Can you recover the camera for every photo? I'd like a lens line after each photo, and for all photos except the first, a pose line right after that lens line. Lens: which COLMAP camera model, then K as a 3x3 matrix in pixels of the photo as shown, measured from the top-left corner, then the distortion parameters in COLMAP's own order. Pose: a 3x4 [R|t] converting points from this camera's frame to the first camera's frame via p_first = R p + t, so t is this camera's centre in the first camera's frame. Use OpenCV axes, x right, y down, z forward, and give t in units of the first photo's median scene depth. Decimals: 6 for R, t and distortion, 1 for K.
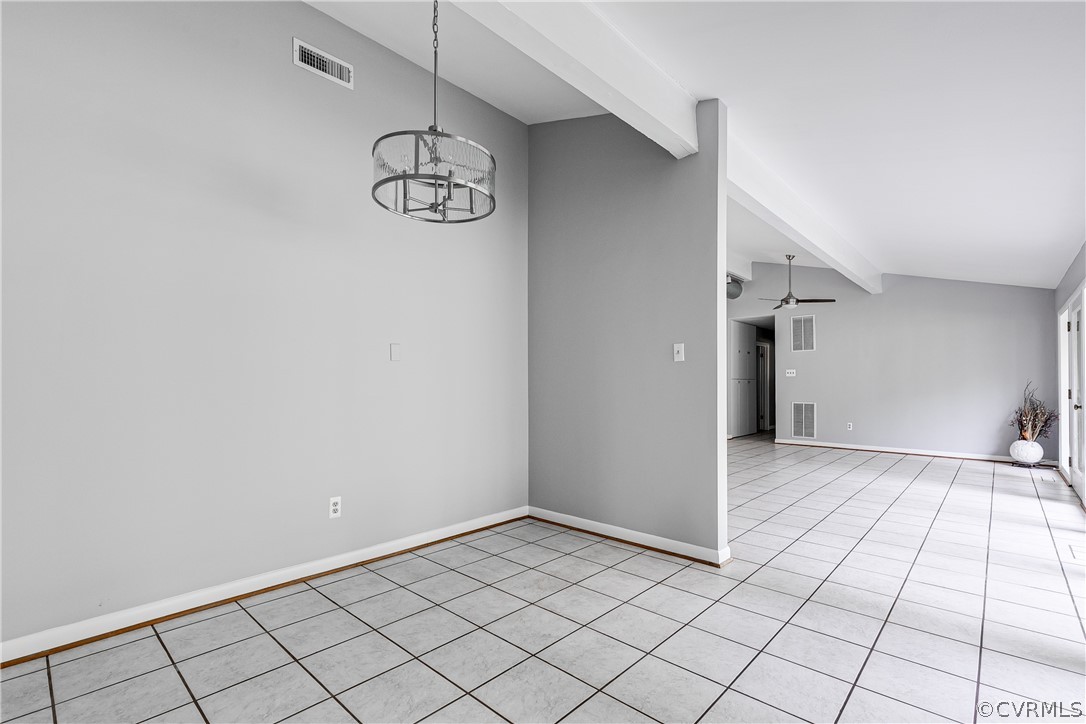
lens RADIAL K [[496.3, 0, 548.6], [0, 496.3, 370.6], [0, 0, 1]] dist [0.004874, 0.000662]
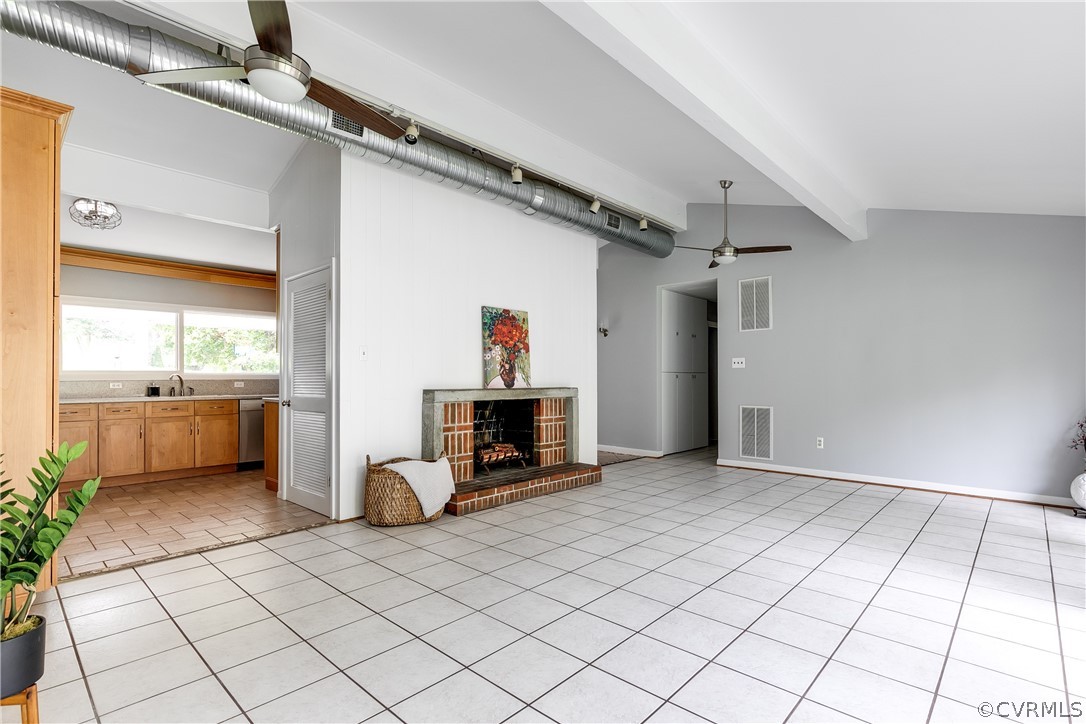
lens RADIAL K [[524.5, 0, 547.1], [0, 524.5, 369.3], [0, 0, 1]] dist [-0.000604, 0.000147]
pose [[0.999990, -0.003841, -0.002450, 0.248911], [0.003855, 0.999976, 0.005771, 0.009203], [0.002427, -0.005780, 0.999980, 0.307103]]
